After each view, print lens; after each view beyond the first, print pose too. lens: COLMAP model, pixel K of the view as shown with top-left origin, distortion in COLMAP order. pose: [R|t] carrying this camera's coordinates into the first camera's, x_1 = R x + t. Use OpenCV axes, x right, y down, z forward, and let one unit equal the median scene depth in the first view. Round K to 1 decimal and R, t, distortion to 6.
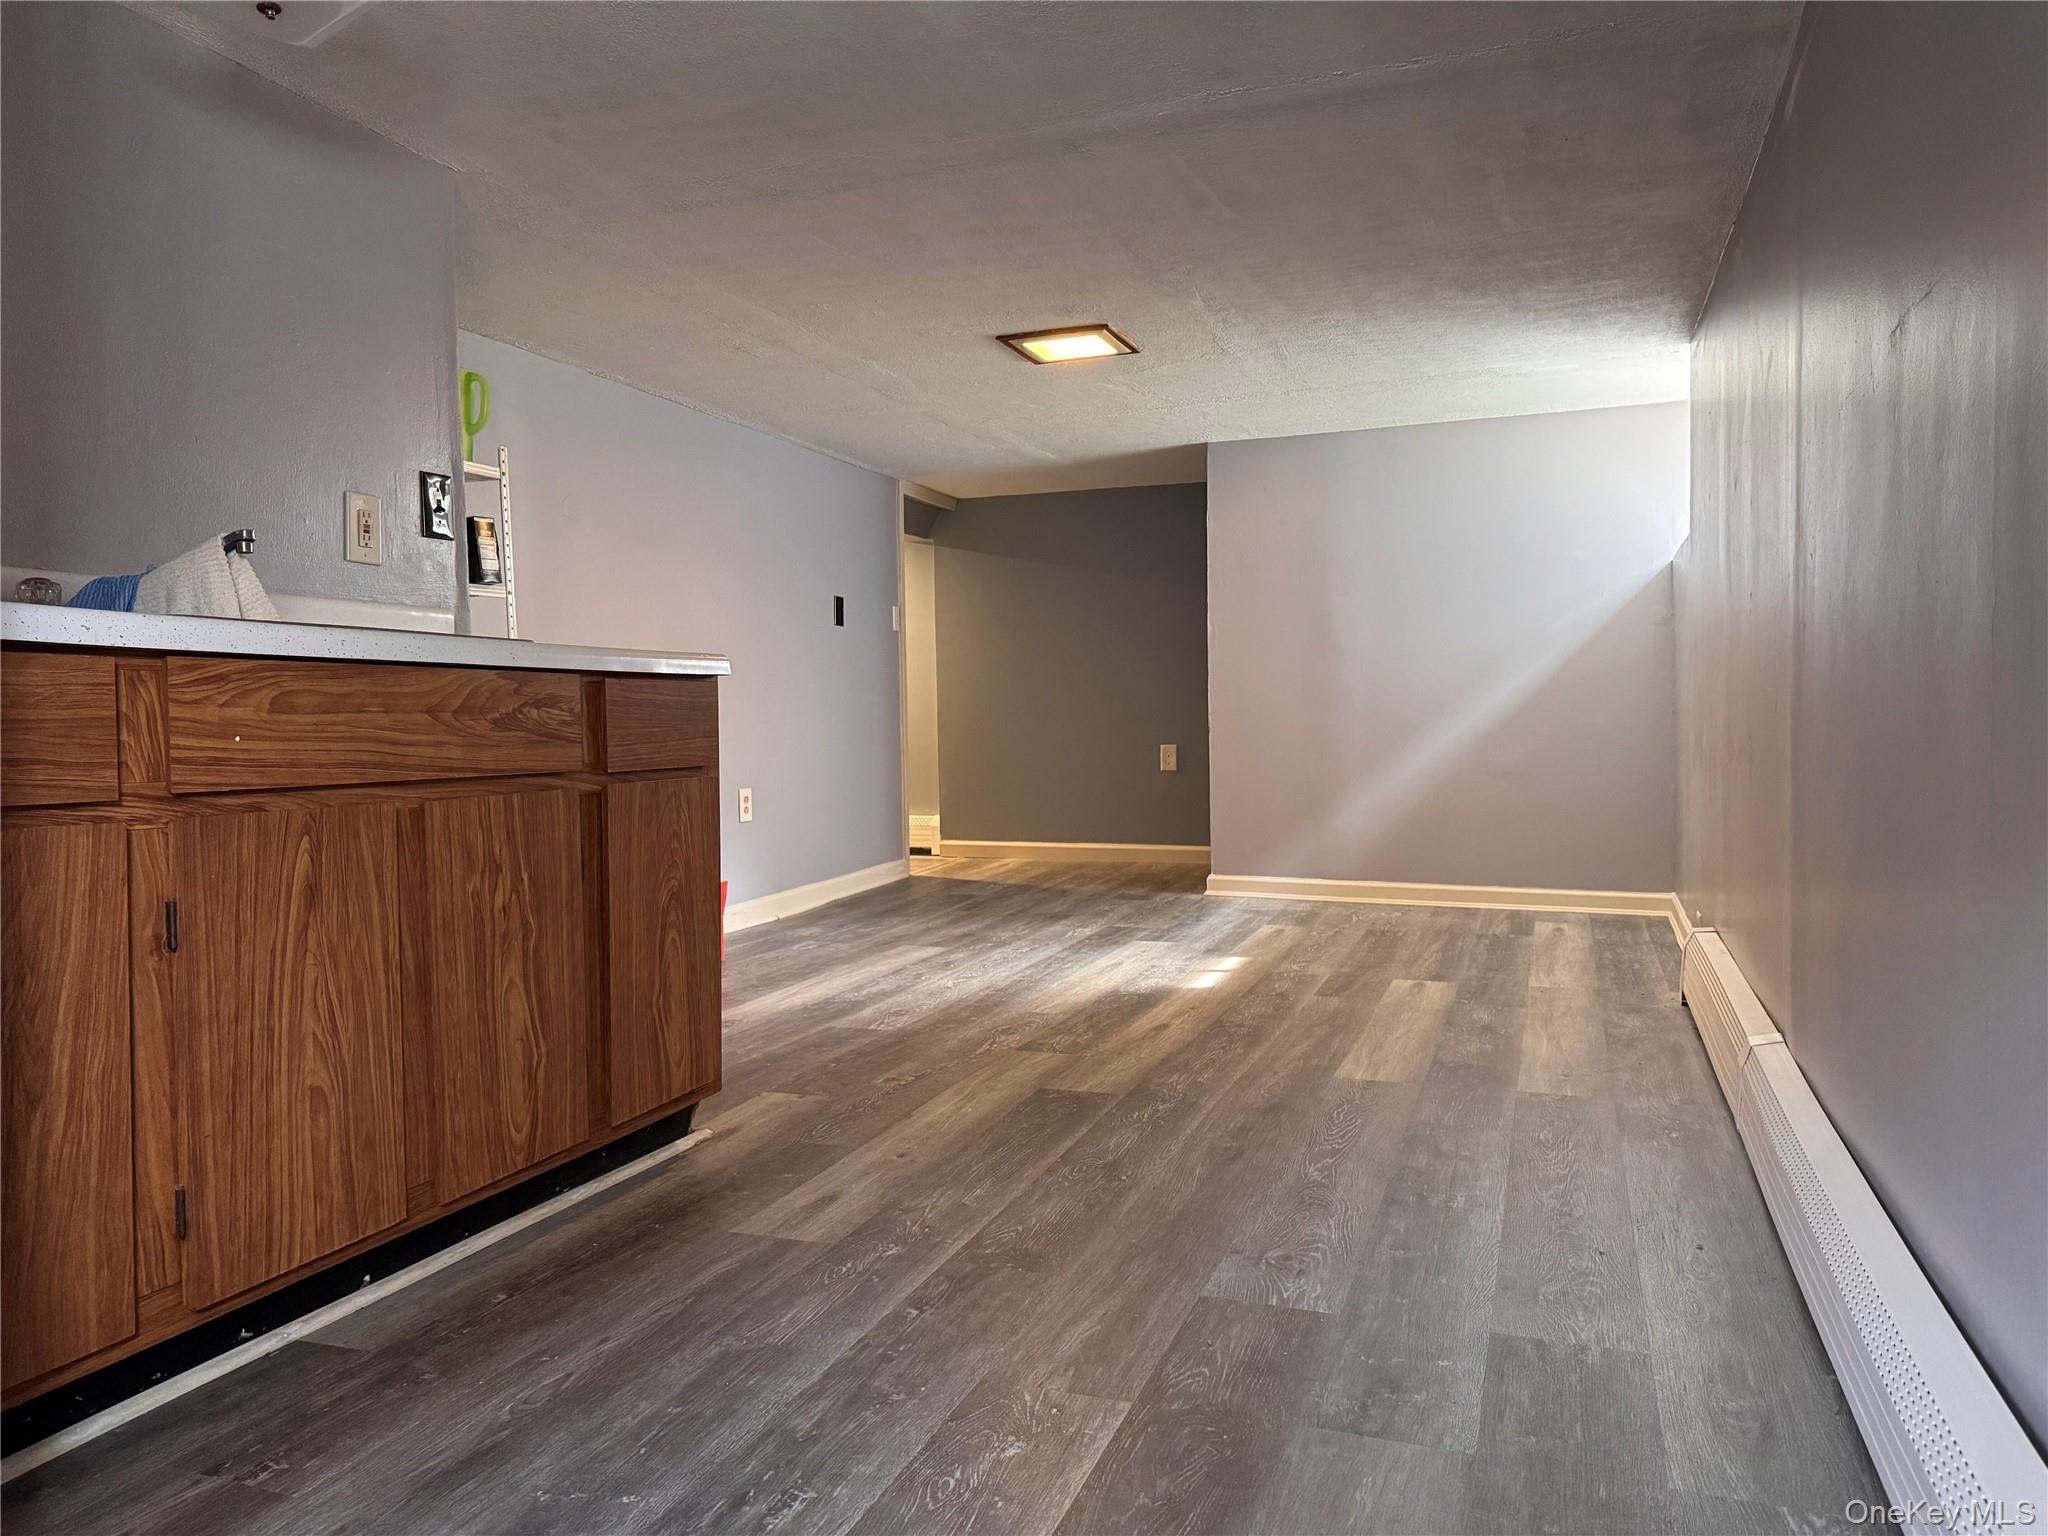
lens RADIAL K [[1443.4, 0, 1014.0], [0, 1443.4, 758.4], [0, 0, 1]] dist [0.019124, -0.045806]
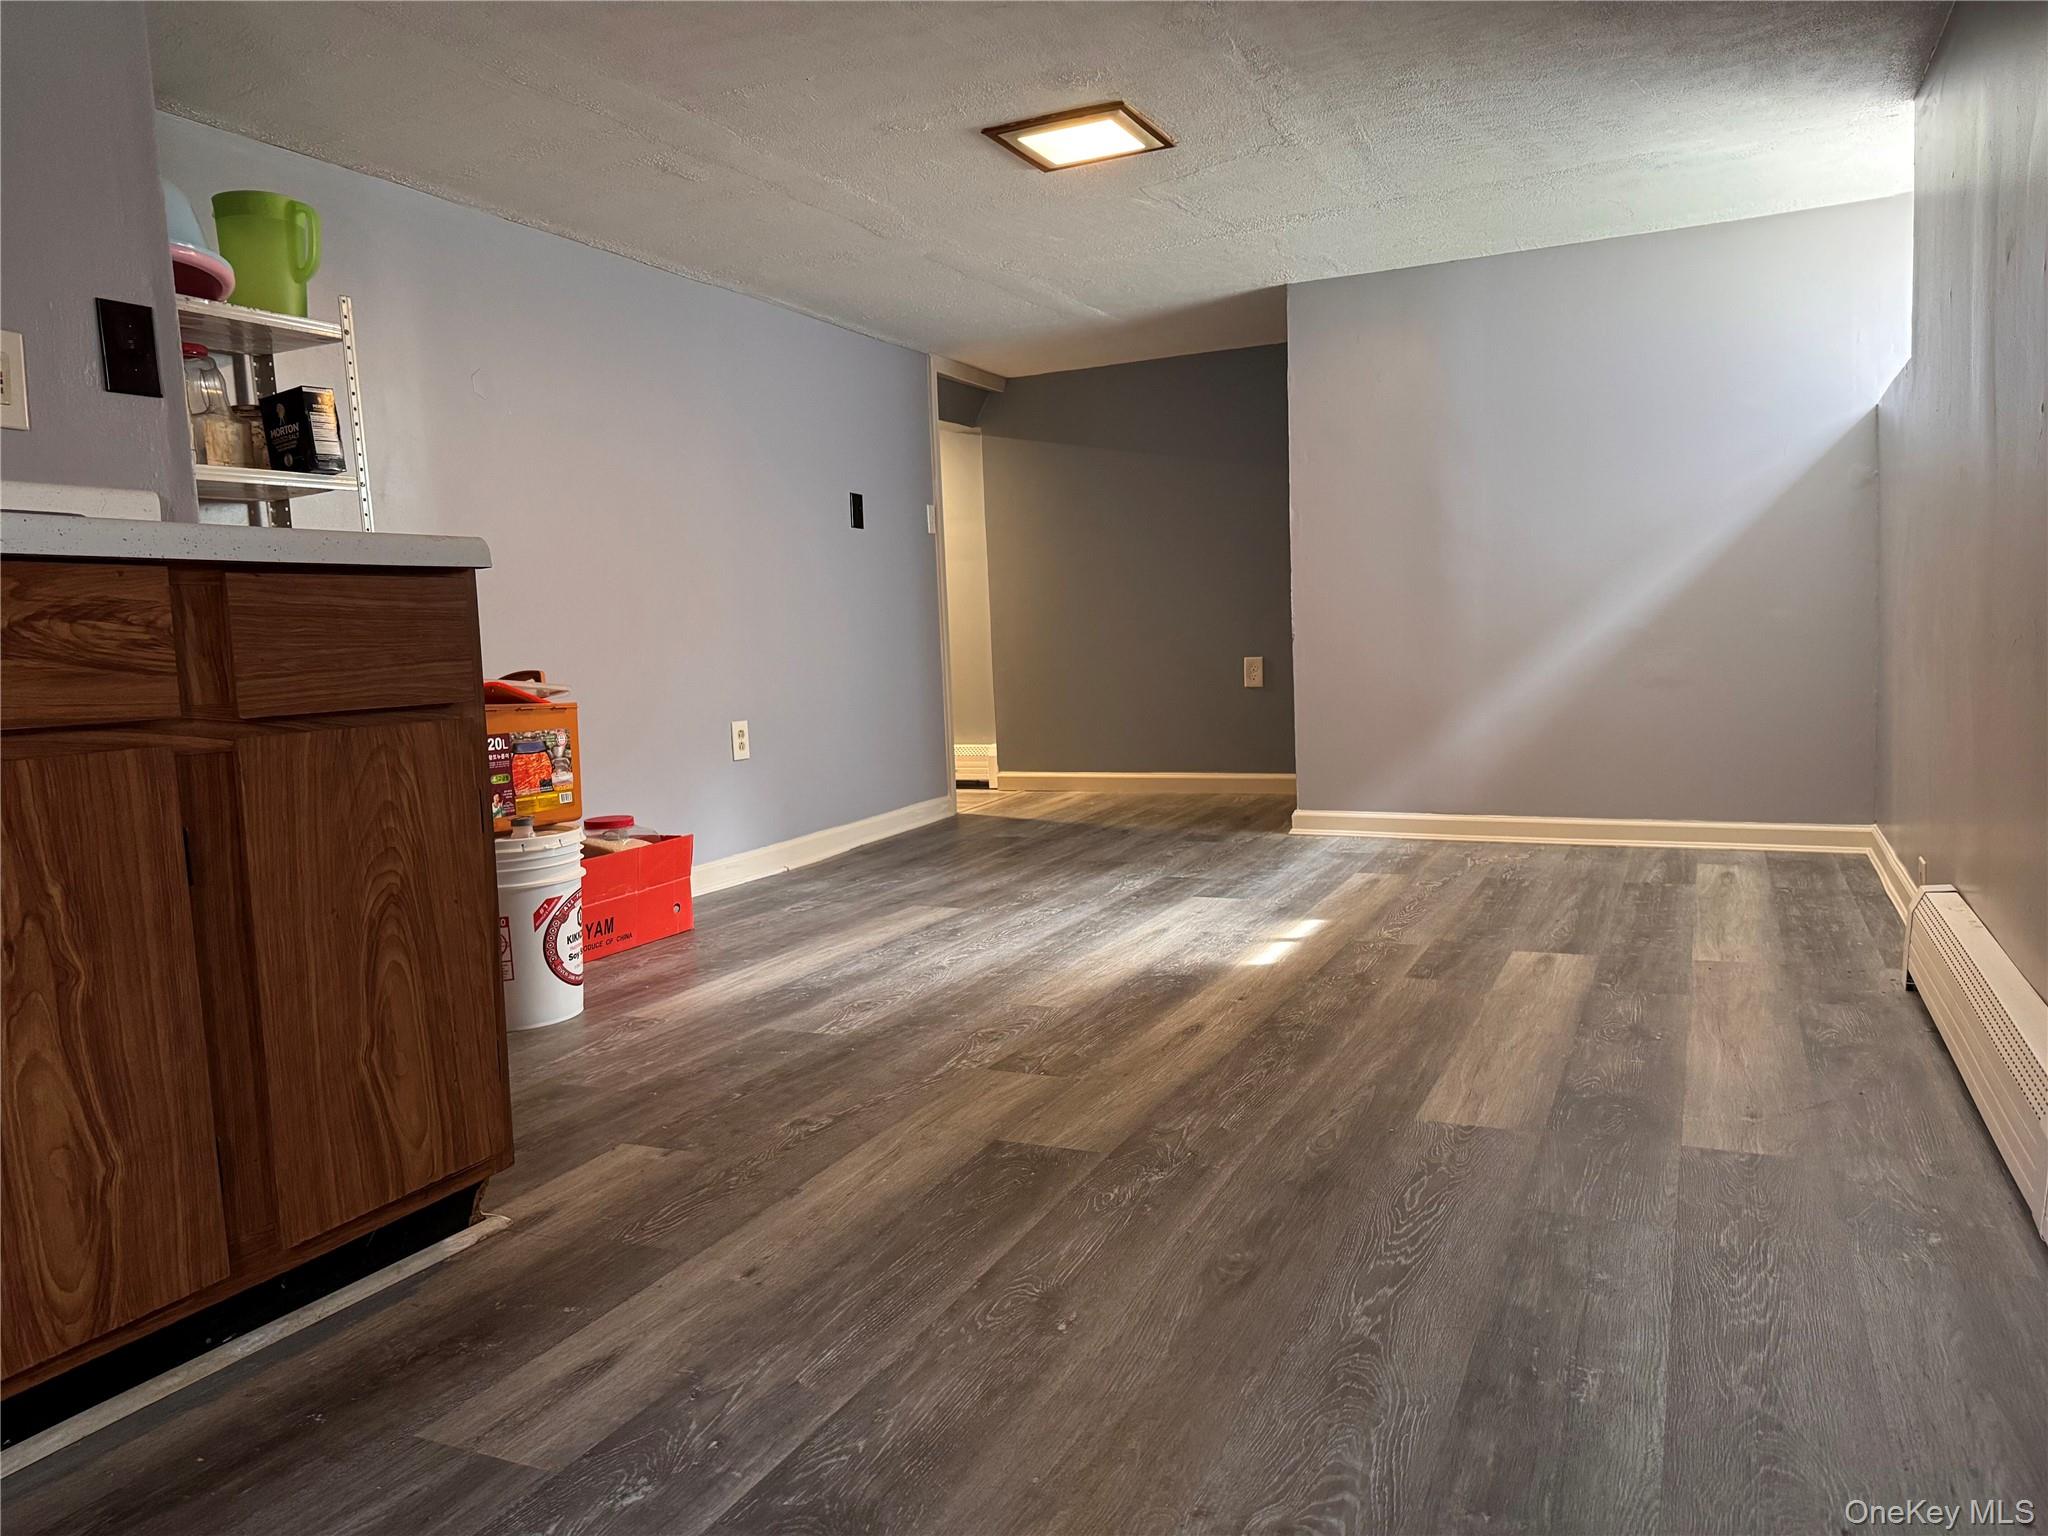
lens RADIAL K [[1443.4, 0, 1028.1], [0, 1443.4, 768.1], [0, 0, 1]] dist [0.019124, -0.045806]
pose [[0.996510, -0.019143, -0.081246, 0.074815], [0.024248, 0.997762, 0.062322, -0.000151], [0.079871, -0.064074, 0.994744, 0.233002]]
